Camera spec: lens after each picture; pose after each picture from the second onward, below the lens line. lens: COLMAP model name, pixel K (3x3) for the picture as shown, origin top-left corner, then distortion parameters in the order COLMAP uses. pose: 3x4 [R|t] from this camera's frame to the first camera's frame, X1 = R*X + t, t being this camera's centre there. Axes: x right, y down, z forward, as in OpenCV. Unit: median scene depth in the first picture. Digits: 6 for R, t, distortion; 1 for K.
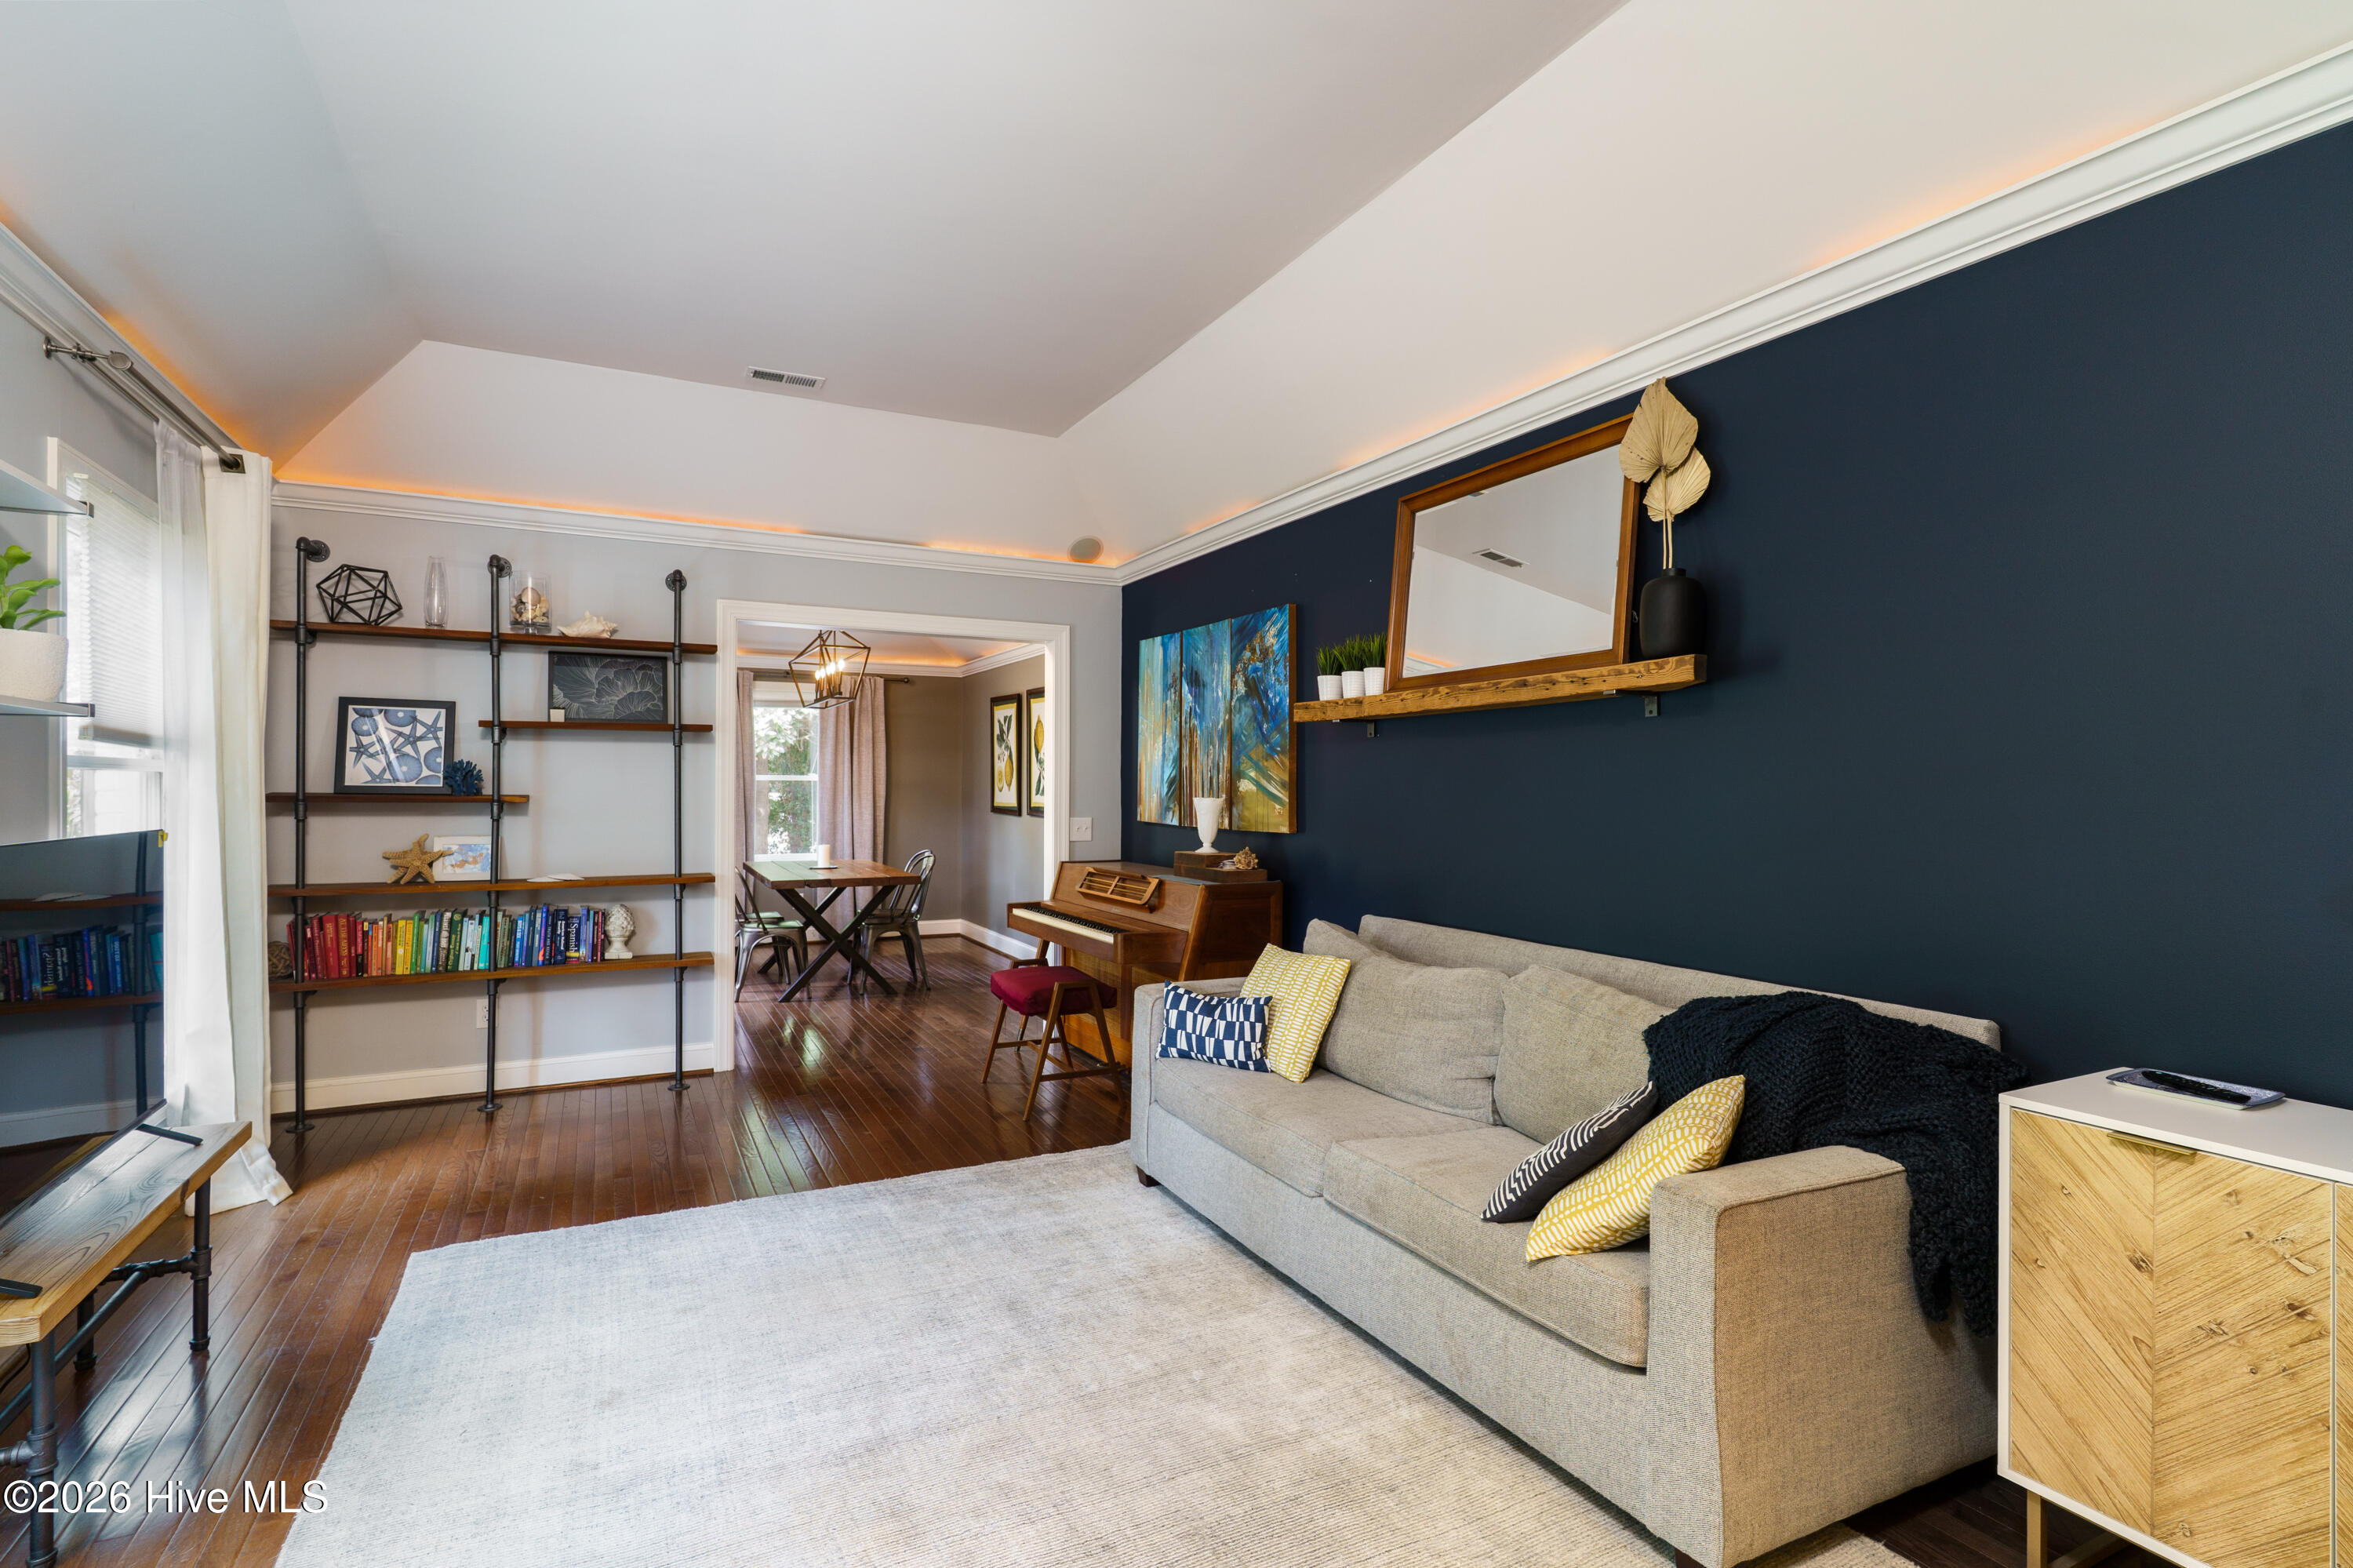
lens RADIAL K [[1120.4, 0, 1168.6], [0, 1120.4, 783.3], [0, 0, 1]] dist [0.002513, 0.000931]
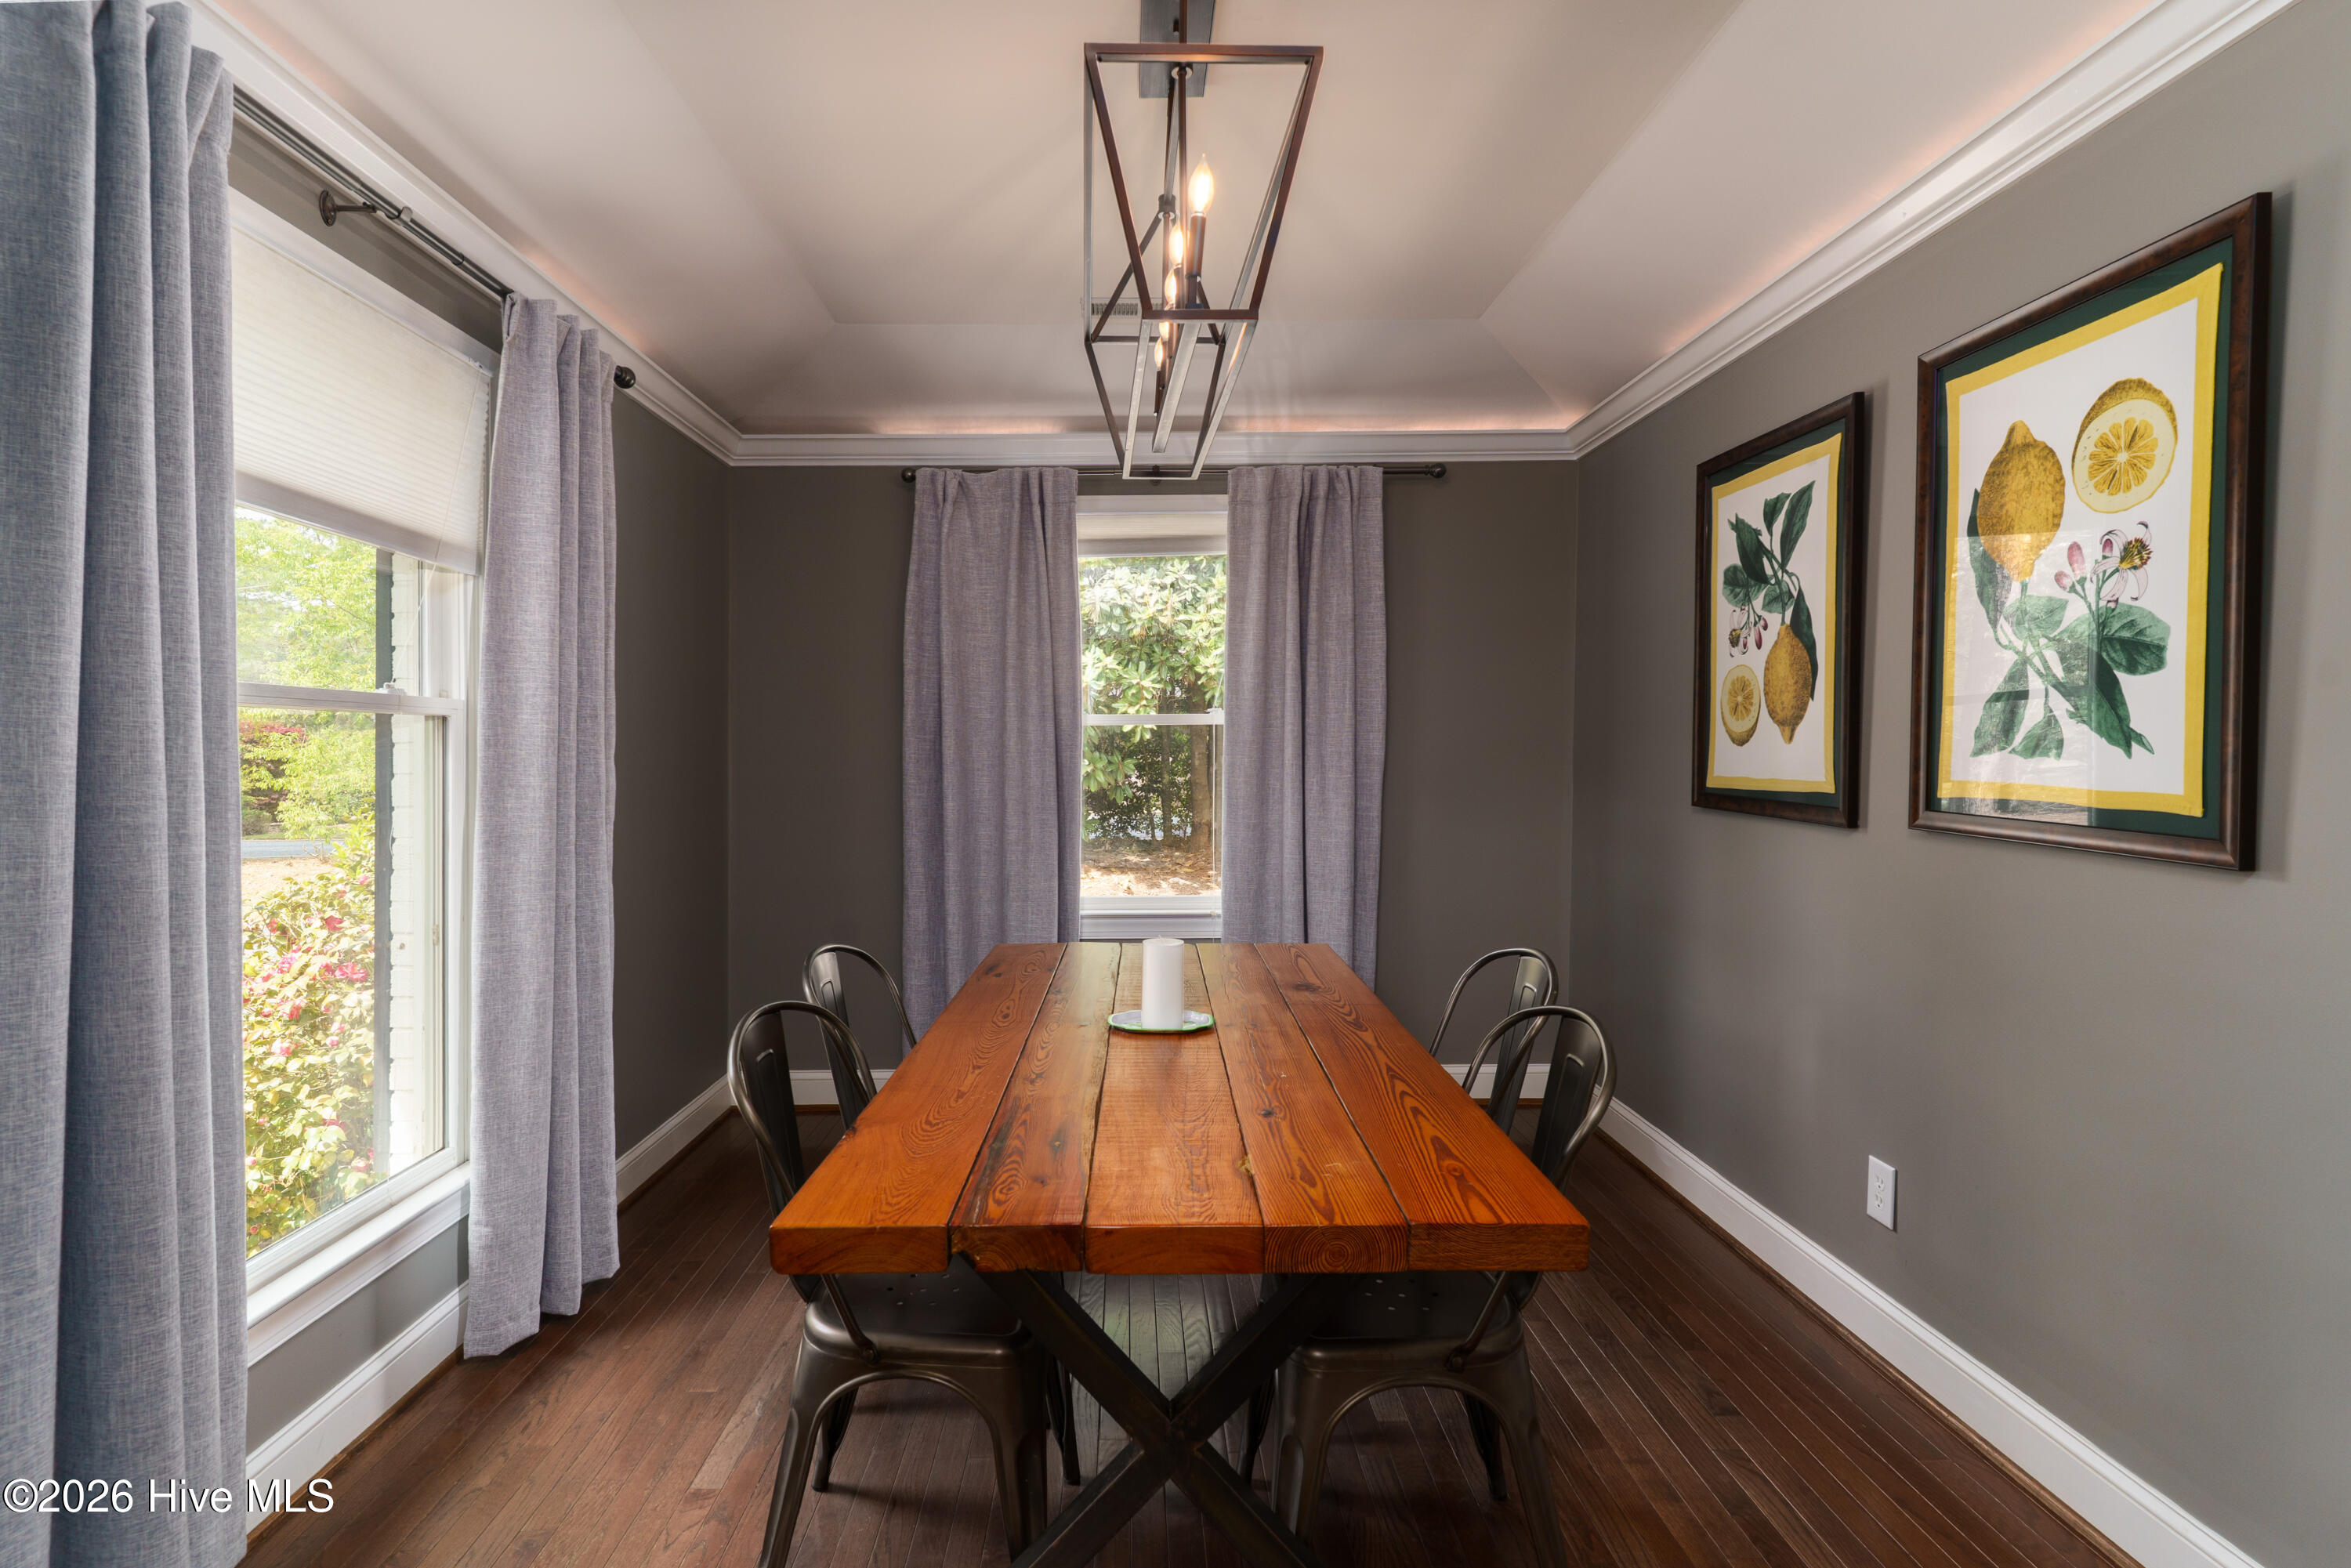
lens RADIAL K [[1172.9, 0, 1121.5], [0, 1172.9, 791.1], [0, 0, 1]] dist [0.002726, 0.000387]
pose [[0.891118, 0.008521, -0.453692, -0.298331], [0.008544, 0.999331, 0.035551, 0.013451], [0.453692, -0.035556, 0.890449, 1.187785]]
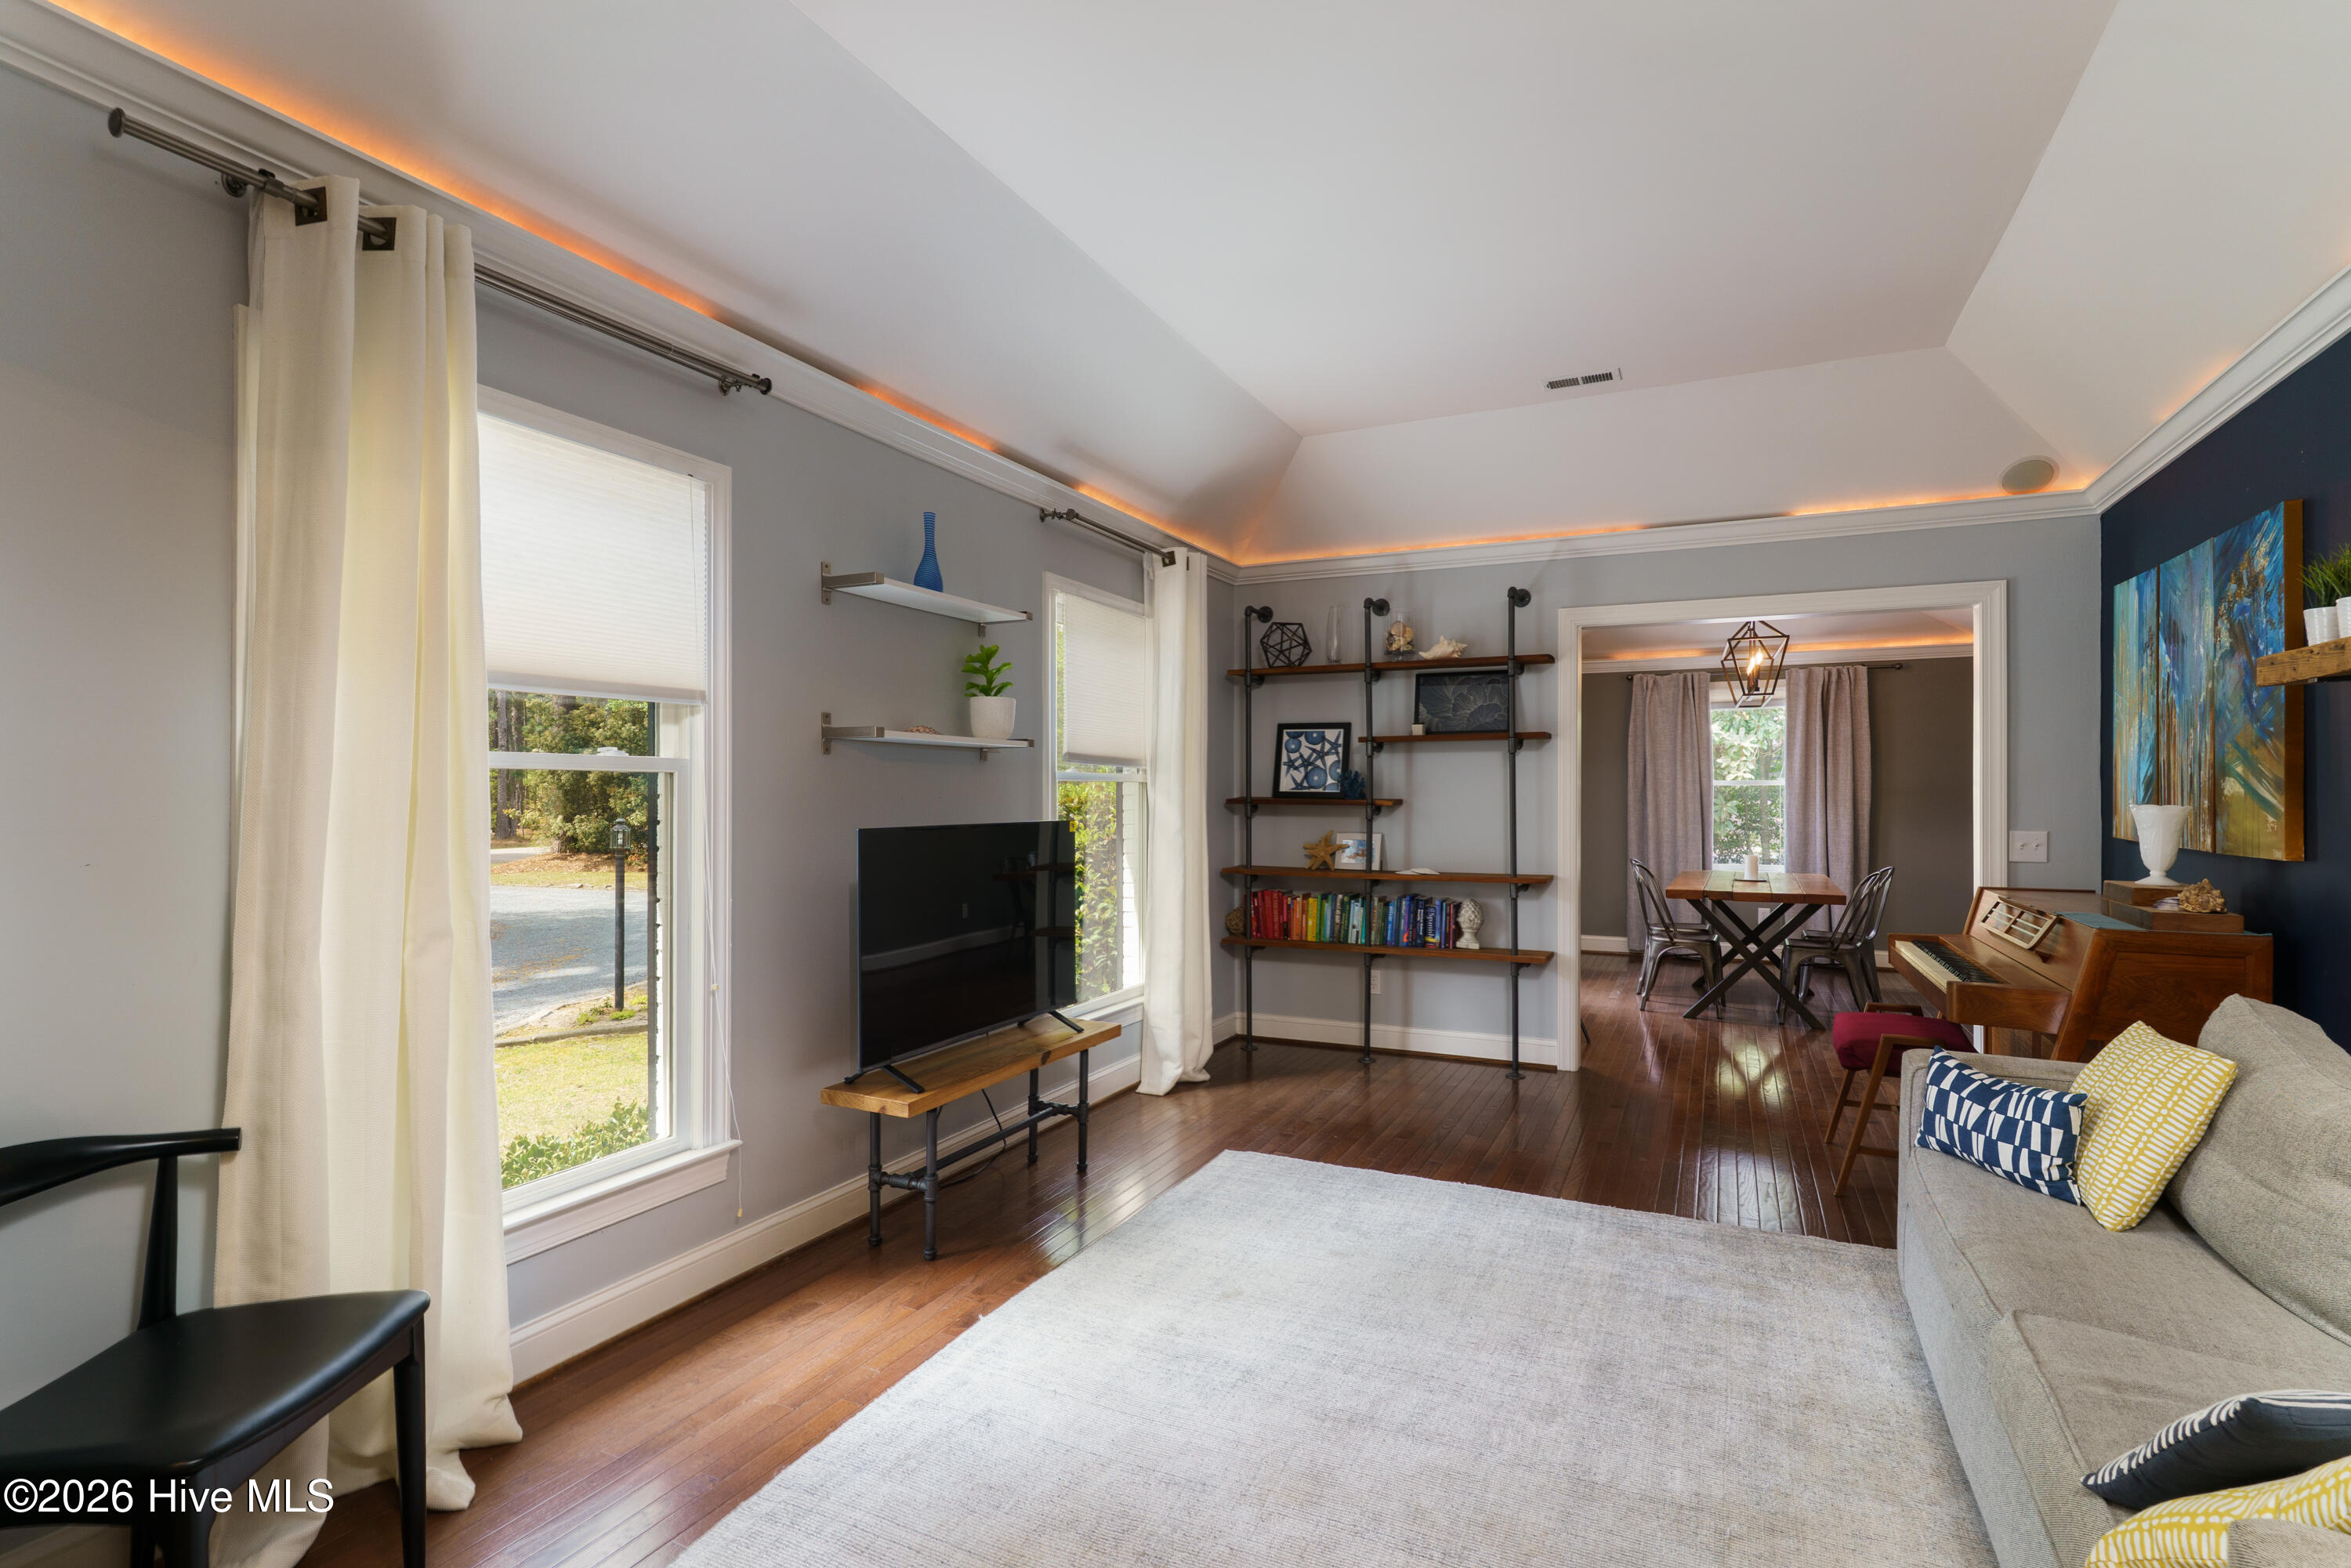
lens RADIAL K [[1127.1, 0, 1183.3], [0, 1127.1, 785.1], [0, 0, 1]] dist [-0.000697, 0.000408]
pose [[0.610825, -0.008245, -0.791723, 0.226298], [0.004643, 0.999966, -0.006832, 0.002930], [0.791752, 0.000497, 0.610842, 0.109837]]
